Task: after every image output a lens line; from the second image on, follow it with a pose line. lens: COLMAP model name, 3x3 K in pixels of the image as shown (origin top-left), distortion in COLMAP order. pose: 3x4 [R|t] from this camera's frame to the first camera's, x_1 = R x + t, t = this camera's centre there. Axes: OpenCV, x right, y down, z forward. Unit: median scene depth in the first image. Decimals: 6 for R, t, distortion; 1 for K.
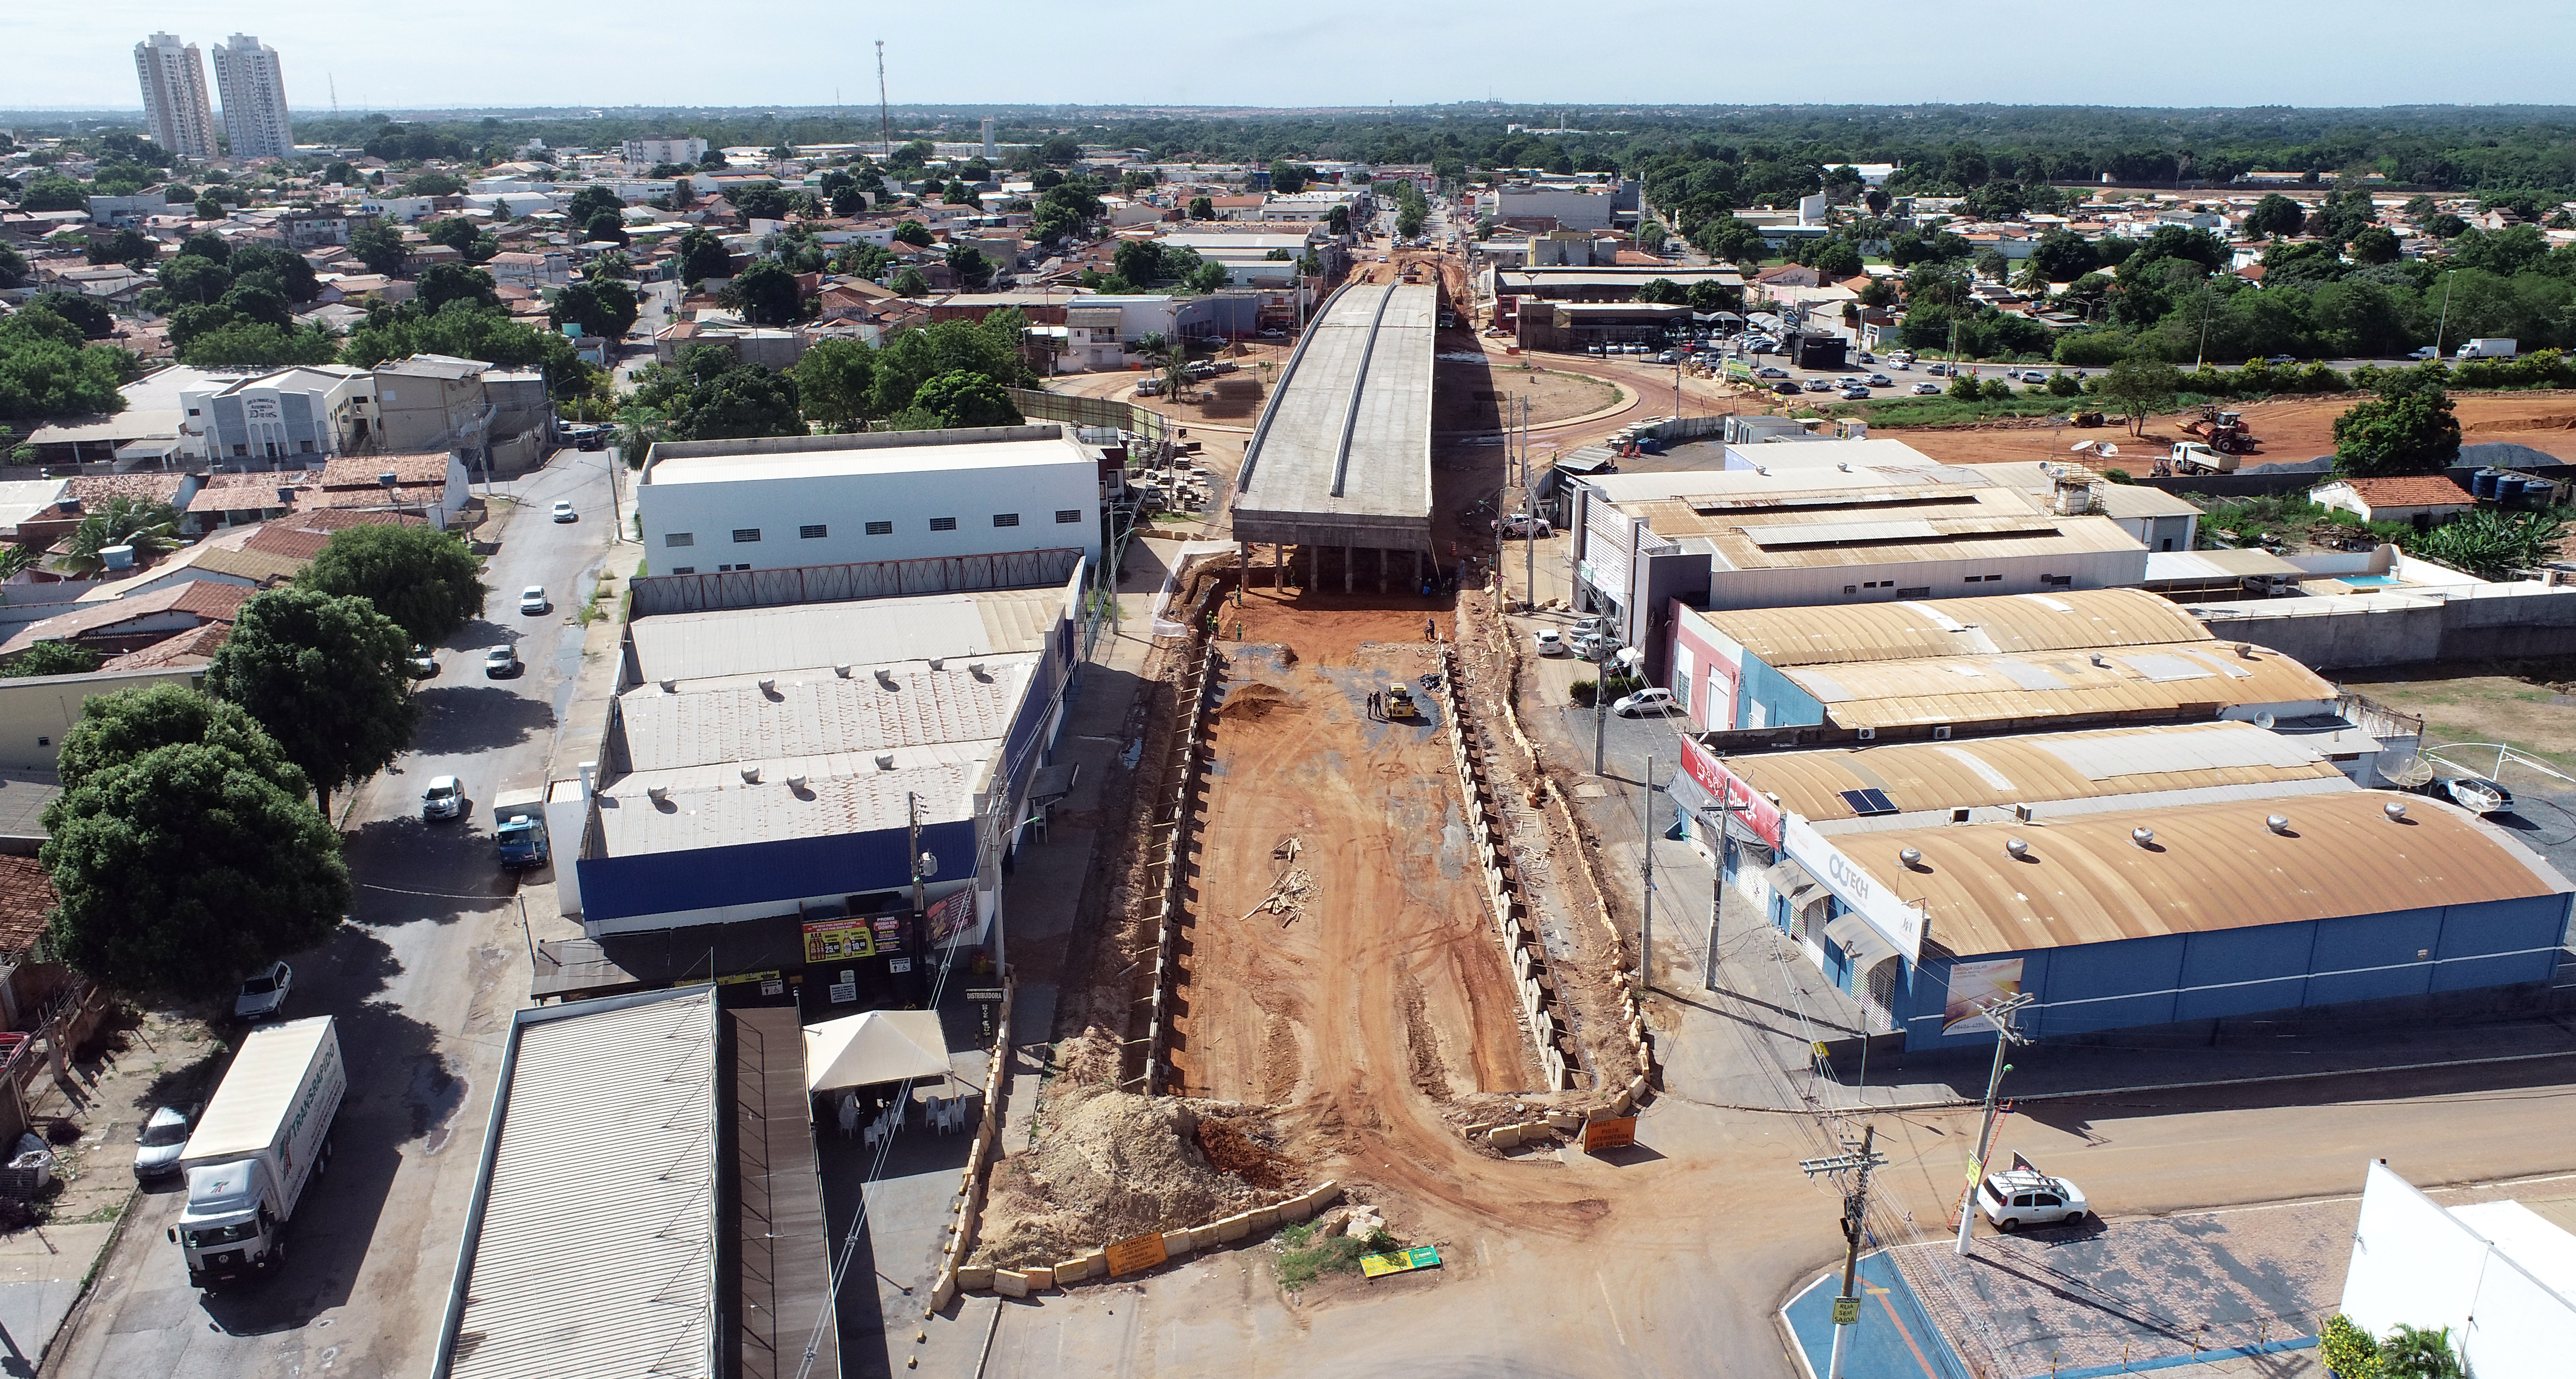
lens RADIAL K [[1814.8, 0, 1322.5], [0, 1814.8, 737.3], [0, 0, 1]] dist [-0.009594, 0.001981]
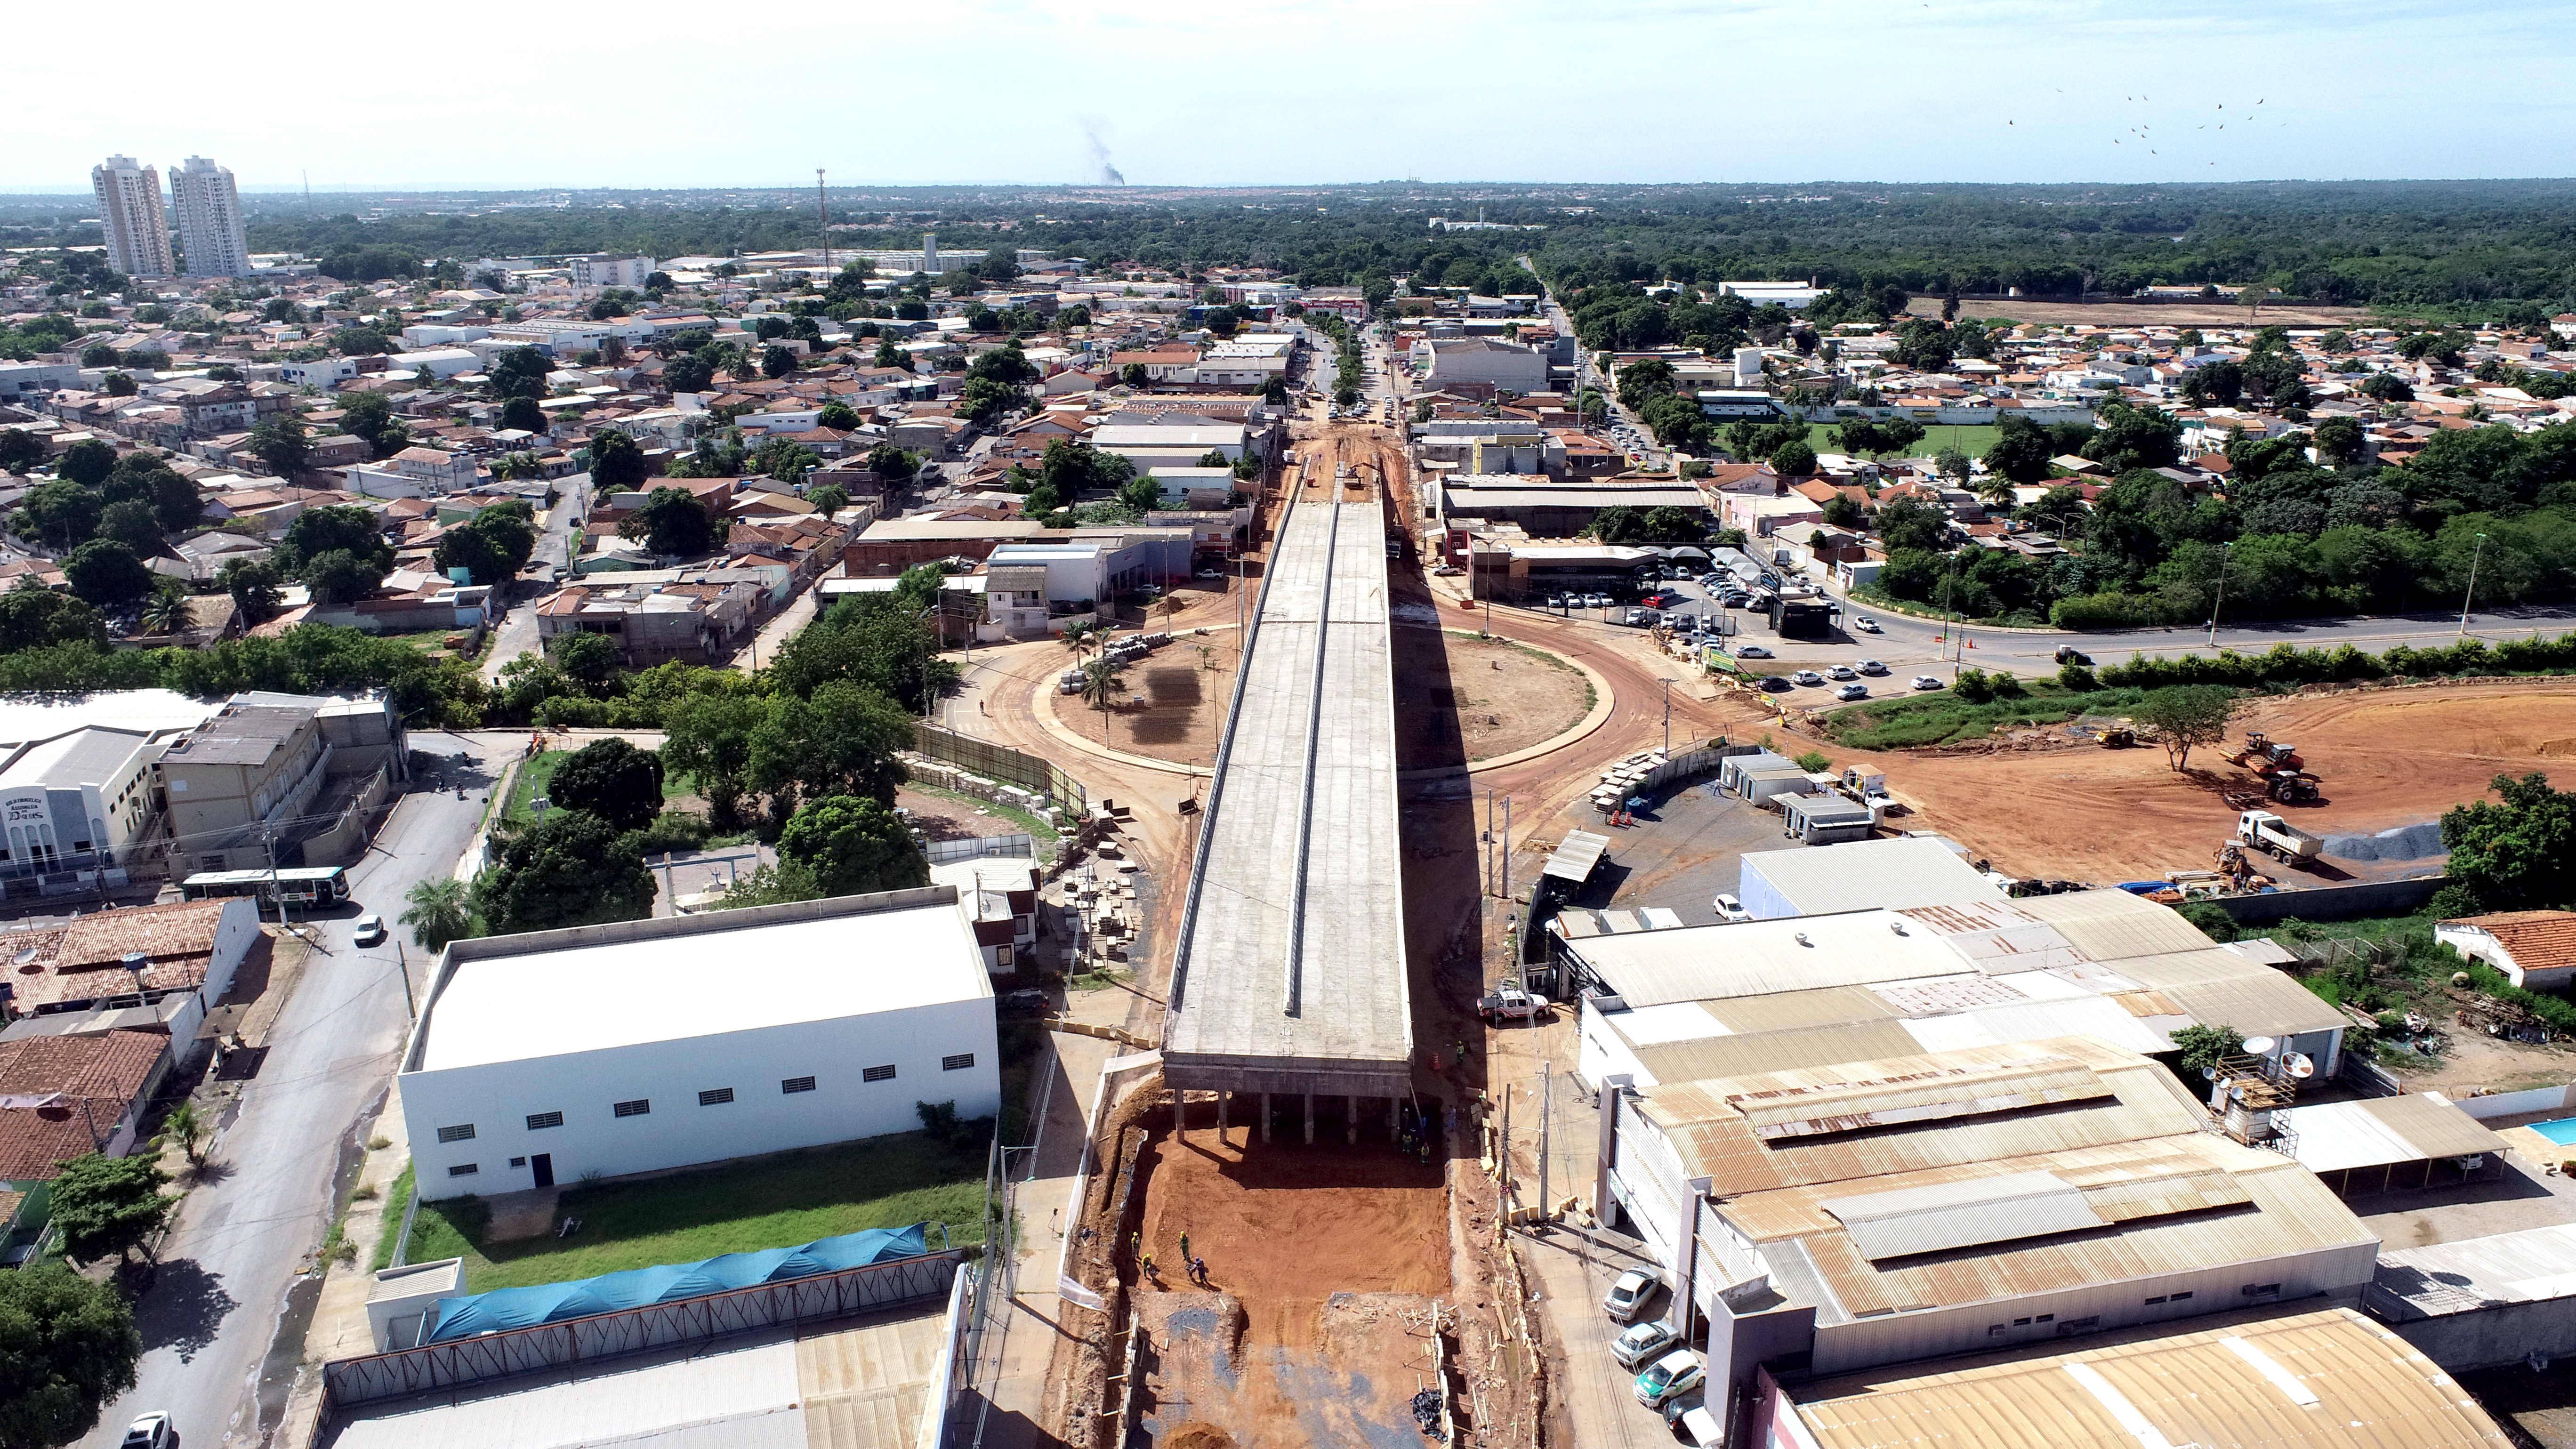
lens RADIAL K [[1718.3, 0, 1288.0], [0, 1718.3, 724.5], [0, 0, 1]] dist [-0.010726, 0.004272]
pose [[0.999792, -0.010629, 0.017404, -0.003121], [0.011151, 0.999483, -0.030170, -0.122283], [-0.017074, 0.030357, 0.999393, 0.117334]]
